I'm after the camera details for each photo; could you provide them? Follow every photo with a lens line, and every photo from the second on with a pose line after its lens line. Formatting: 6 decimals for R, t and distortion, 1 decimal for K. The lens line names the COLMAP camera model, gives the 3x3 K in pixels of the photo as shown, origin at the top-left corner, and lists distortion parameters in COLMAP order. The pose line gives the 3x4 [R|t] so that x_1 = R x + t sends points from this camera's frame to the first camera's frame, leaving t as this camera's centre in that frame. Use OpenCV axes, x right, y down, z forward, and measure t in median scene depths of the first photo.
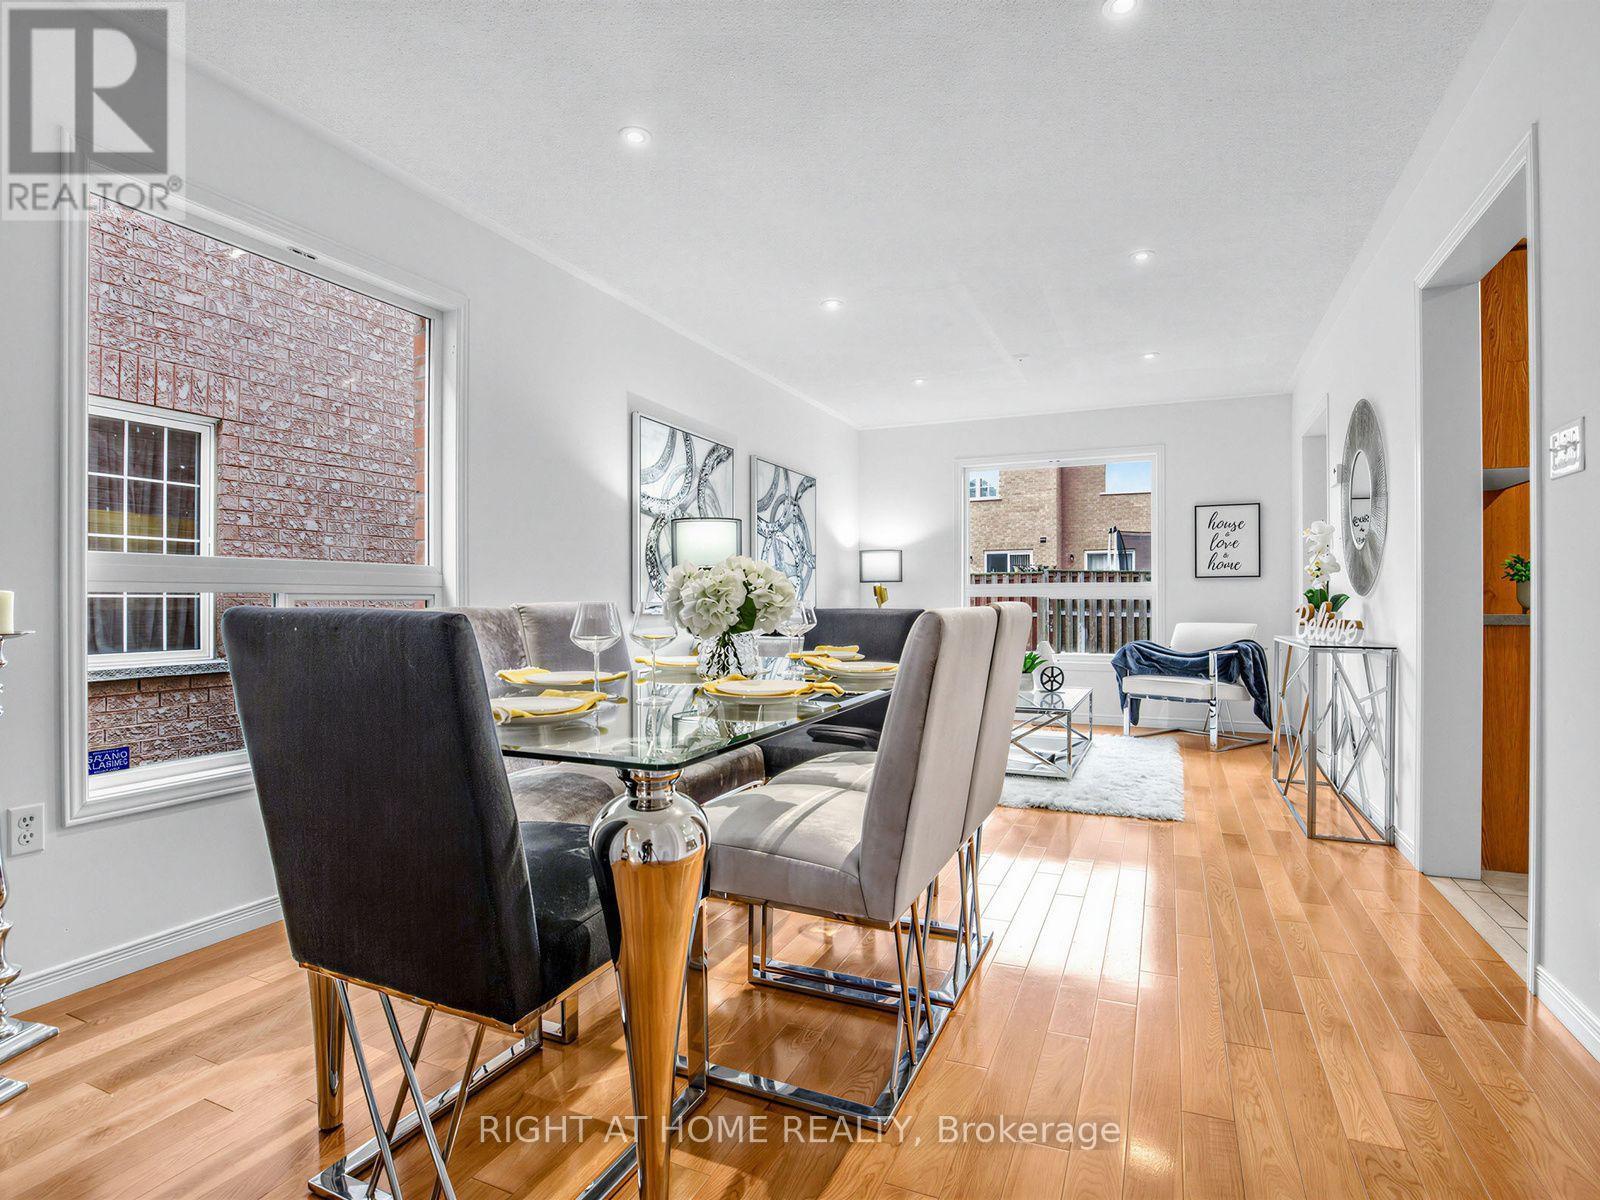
lens RADIAL K [[816.1, 0, 800.0], [0, 816.1, 600.0], [0, 0, 1]] dist [-0.029813, 0.000464]
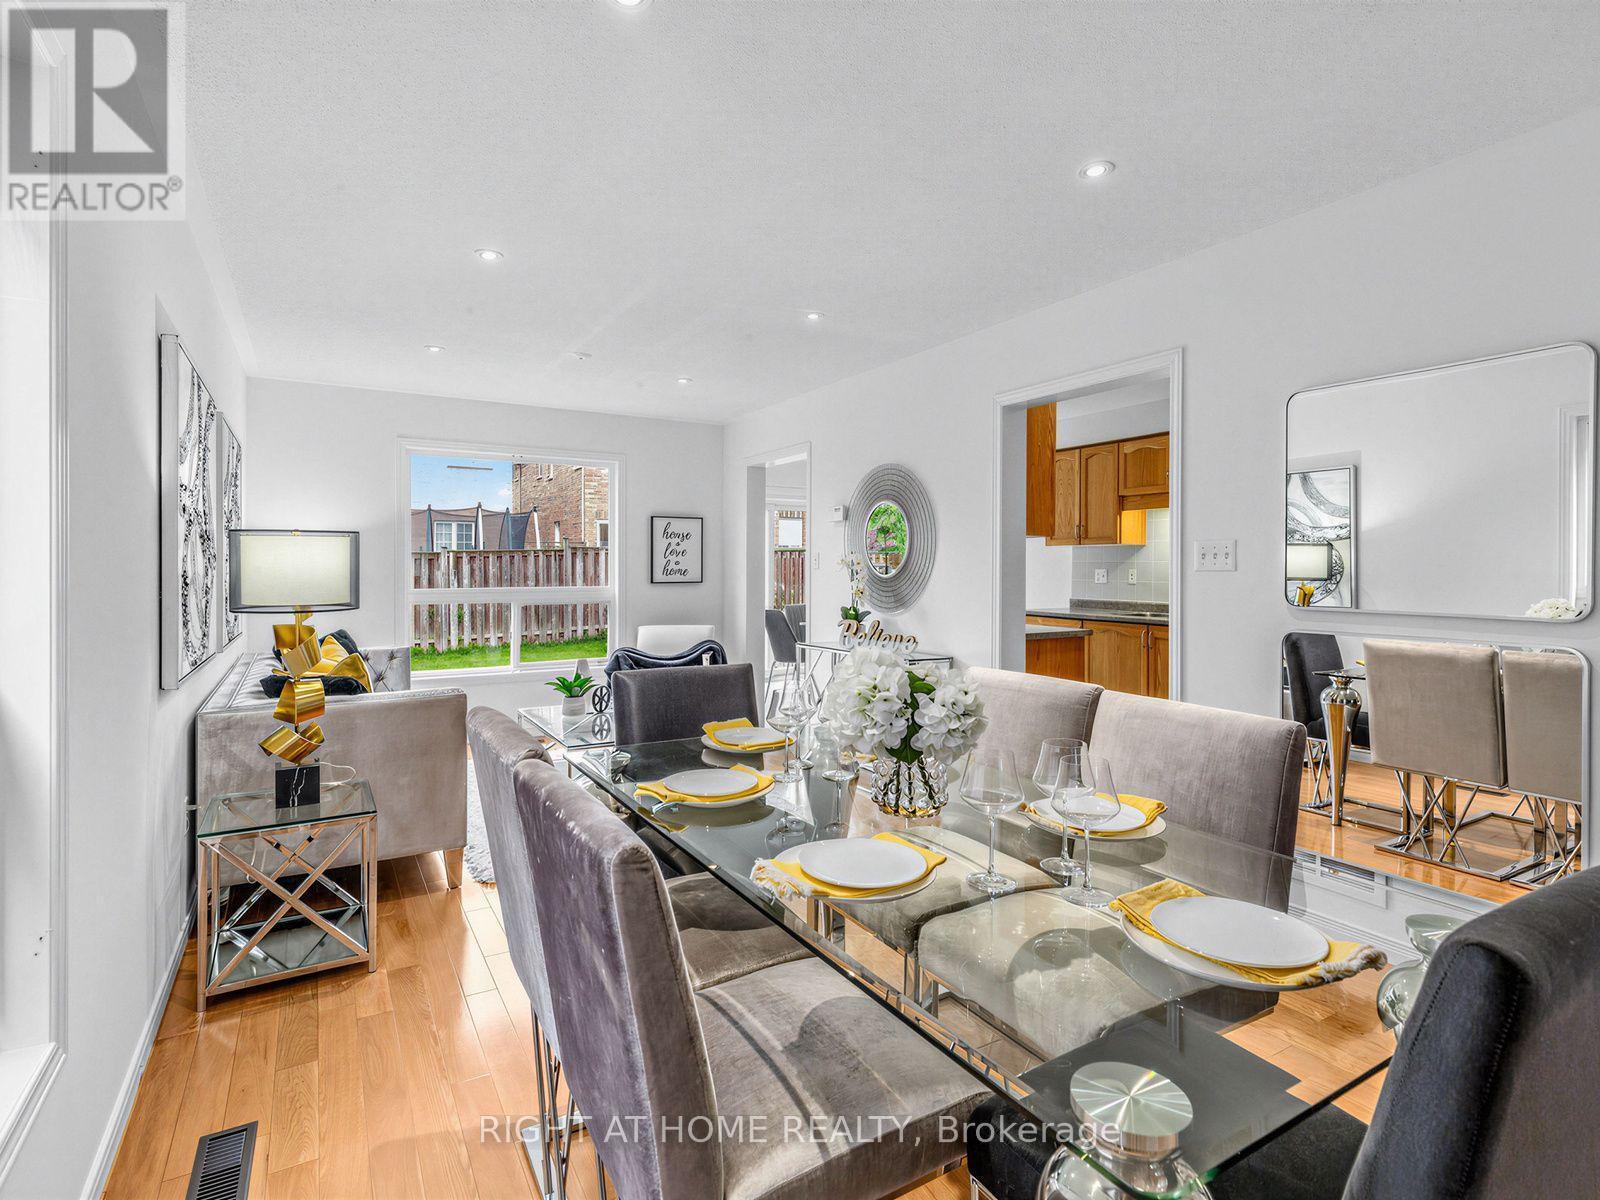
lens RADIAL K [[817.4, 0, 802.7], [0, 817.4, 573.2], [0, 0, 1]] dist [0.001160, -0.000049]
pose [[0.579442, -0.003605, 0.815006, -0.284216], [-0.004246, 0.999963, 0.007442, -0.050092], [-0.815003, -0.007773, 0.579405, 0.214530]]
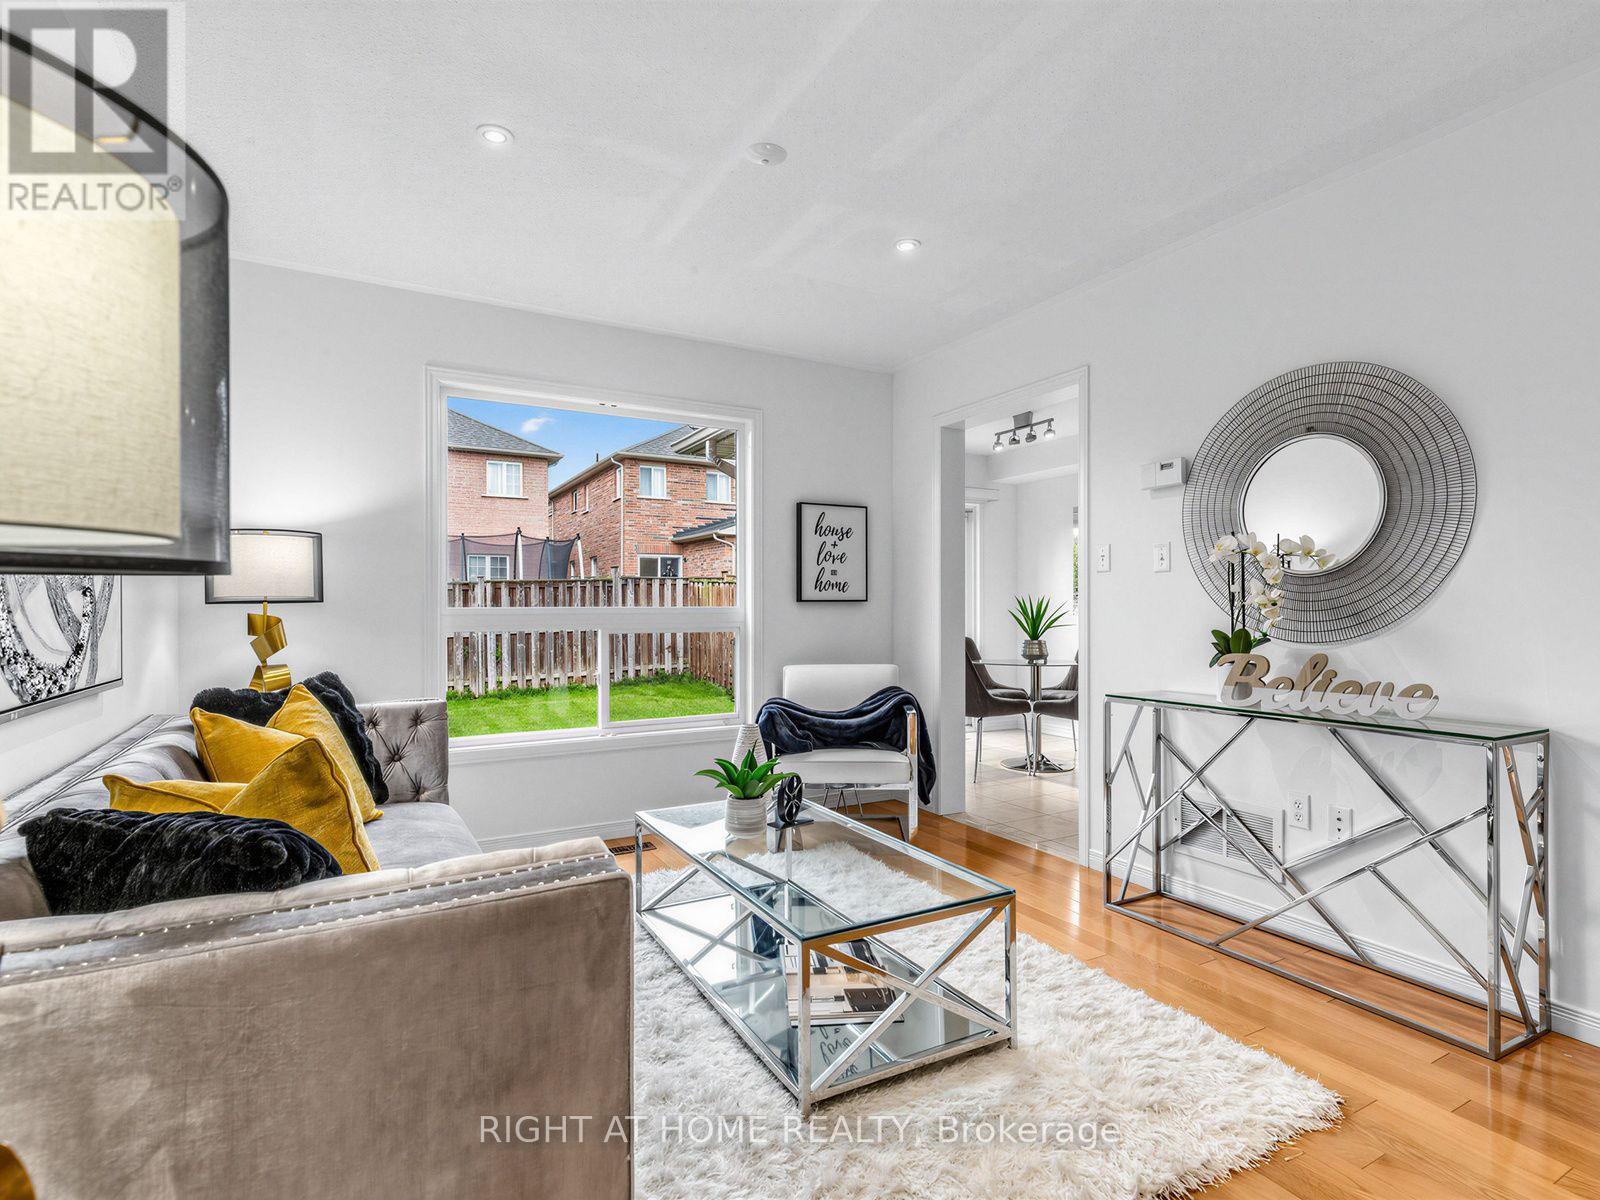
lens RADIAL K [[801.8, 0, 800.0], [0, 801.8, 605.3], [0, 0, 1]] dist [-0.000376, -0.000653]
pose [[0.600525, 0.002334, 0.799602, -0.085874], [-0.000369, 0.999996, -0.002641, -0.022624], [-0.799606, 0.001291, 0.600524, 0.581046]]
